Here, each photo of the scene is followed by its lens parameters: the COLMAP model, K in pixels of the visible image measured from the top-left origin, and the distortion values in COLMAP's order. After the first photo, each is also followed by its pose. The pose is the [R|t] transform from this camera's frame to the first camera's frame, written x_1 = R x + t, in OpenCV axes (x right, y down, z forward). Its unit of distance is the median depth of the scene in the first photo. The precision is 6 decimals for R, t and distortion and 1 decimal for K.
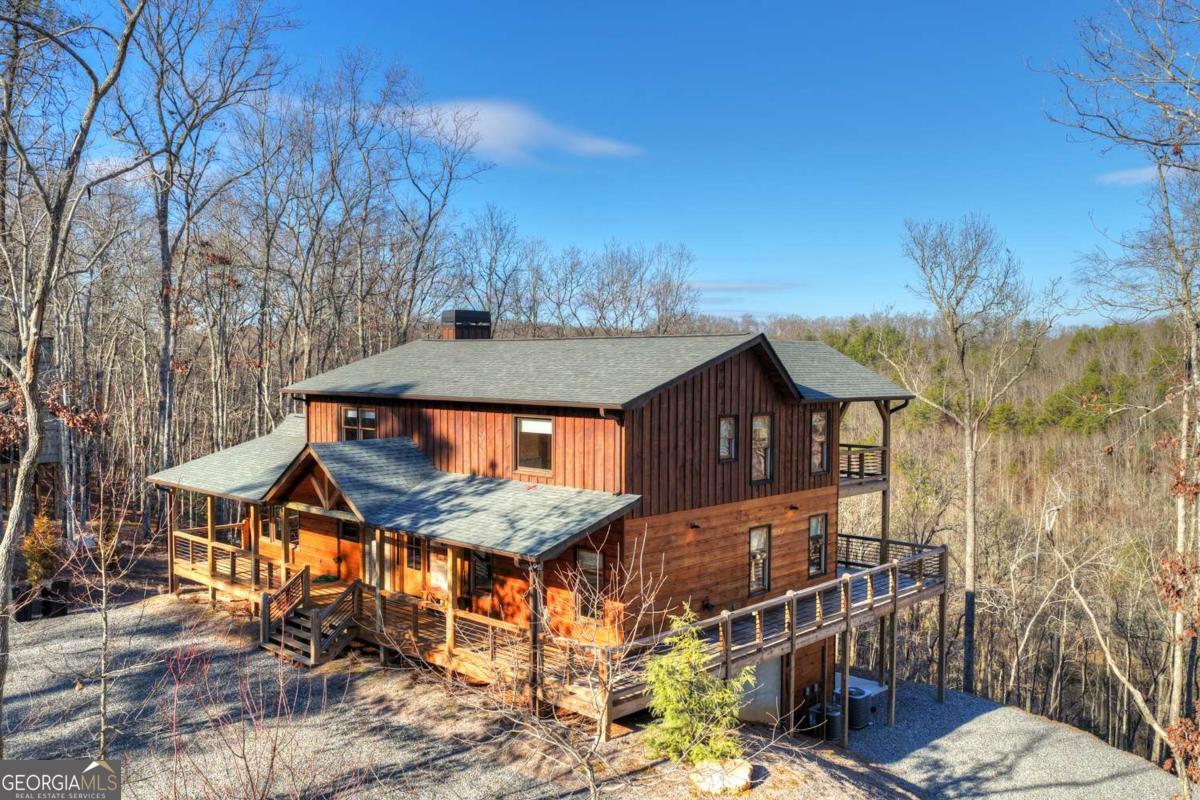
lens RADIAL K [[987.4, 0, 600.0], [0, 987.4, 400.0], [0, 0, 1]] dist [-0.000884, 0.003195]
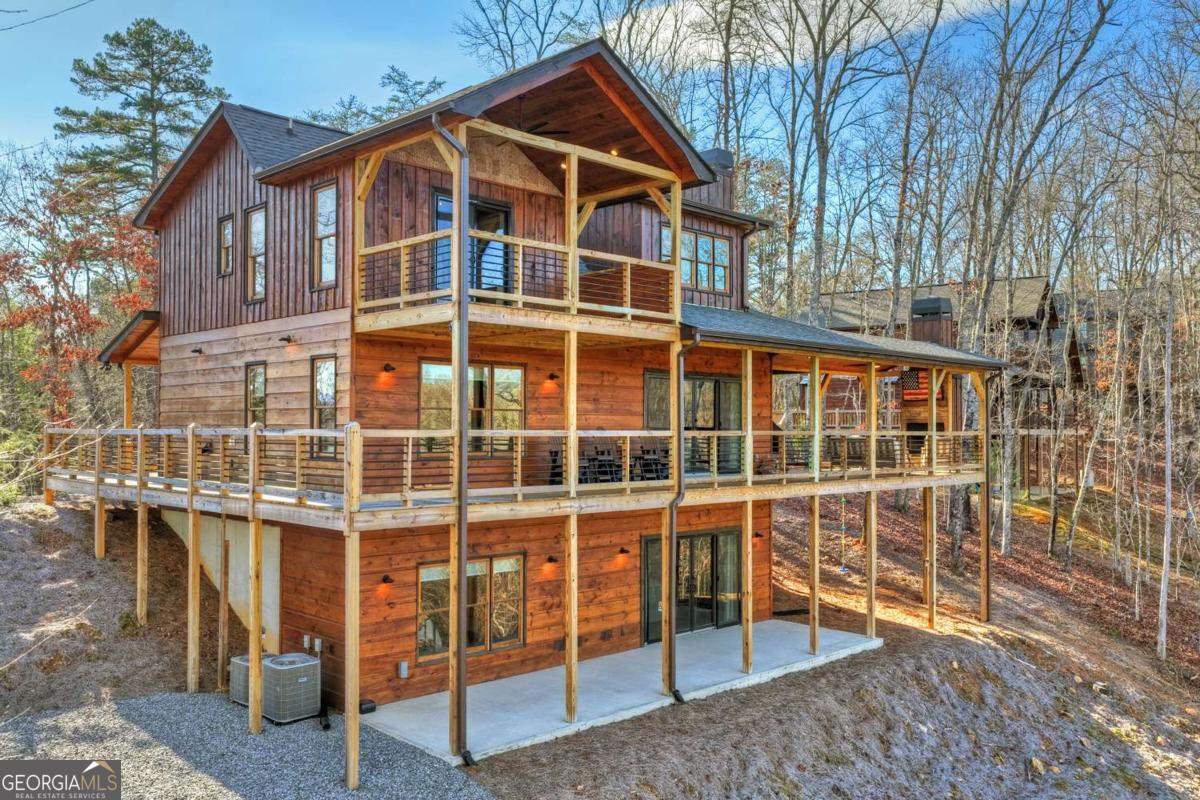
lens RADIAL K [[1014.1, 0, 600.0], [0, 1014.1, 400.0], [0, 0, 1]] dist [-0.062821, -0.002153]
pose [[-0.029257, -0.018628, -0.999398, 0.929416], [-0.033755, 0.999275, -0.017637, 0.165822], [0.999002, 0.033218, -0.029864, 1.317751]]
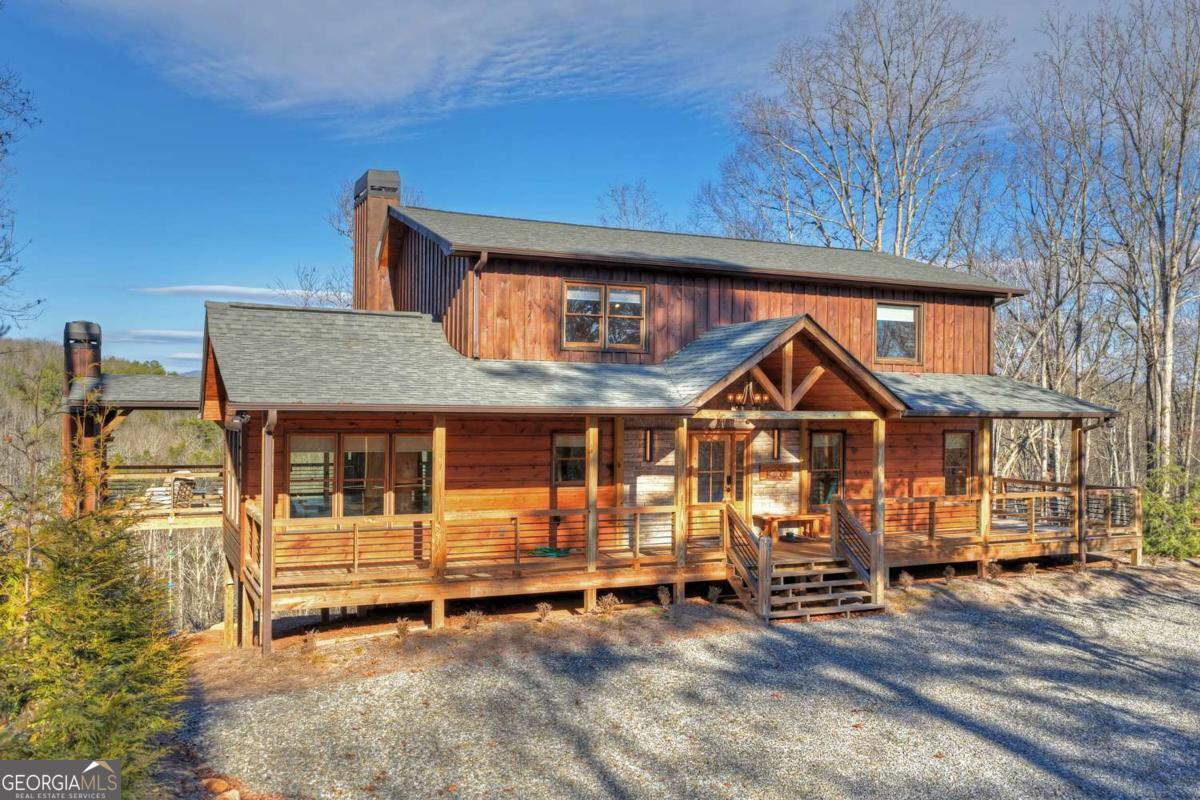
lens RADIAL K [[996.1, 0, 600.0], [0, 996.1, 400.0], [0, 0, 1]] dist [0.007551, 0.011261]
pose [[0.373727, 0.004019, 0.927530, -1.015664], [0.029019, 0.999450, -0.016023, 0.111508], [-0.927085, 0.032904, 0.373405, 0.864610]]
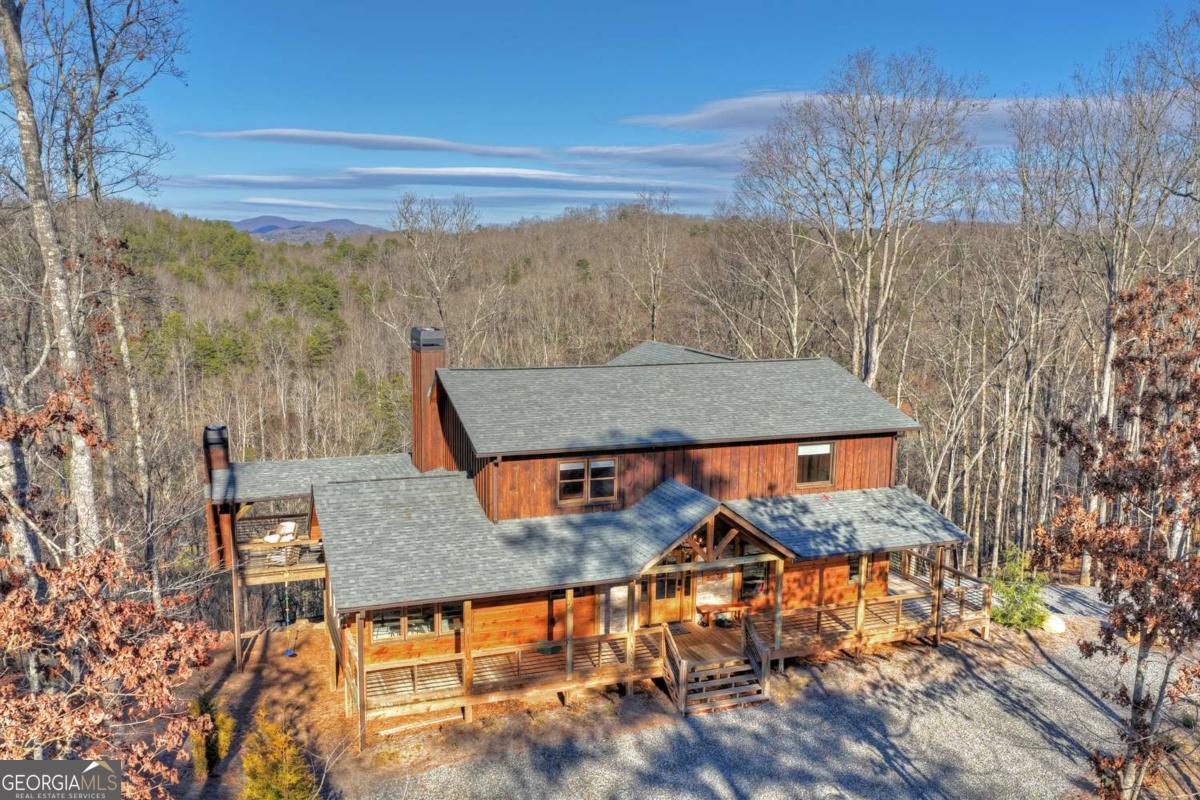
lens RADIAL K [[996.1, 0, 600.0], [0, 996.1, 400.0], [0, 0, 1]] dist [0.007551, 0.011261]
pose [[0.432969, -0.131775, 0.891725, -1.256131], [0.024306, 0.990604, 0.134585, -0.205297], [-0.901081, -0.036597, 0.432103, 0.664249]]
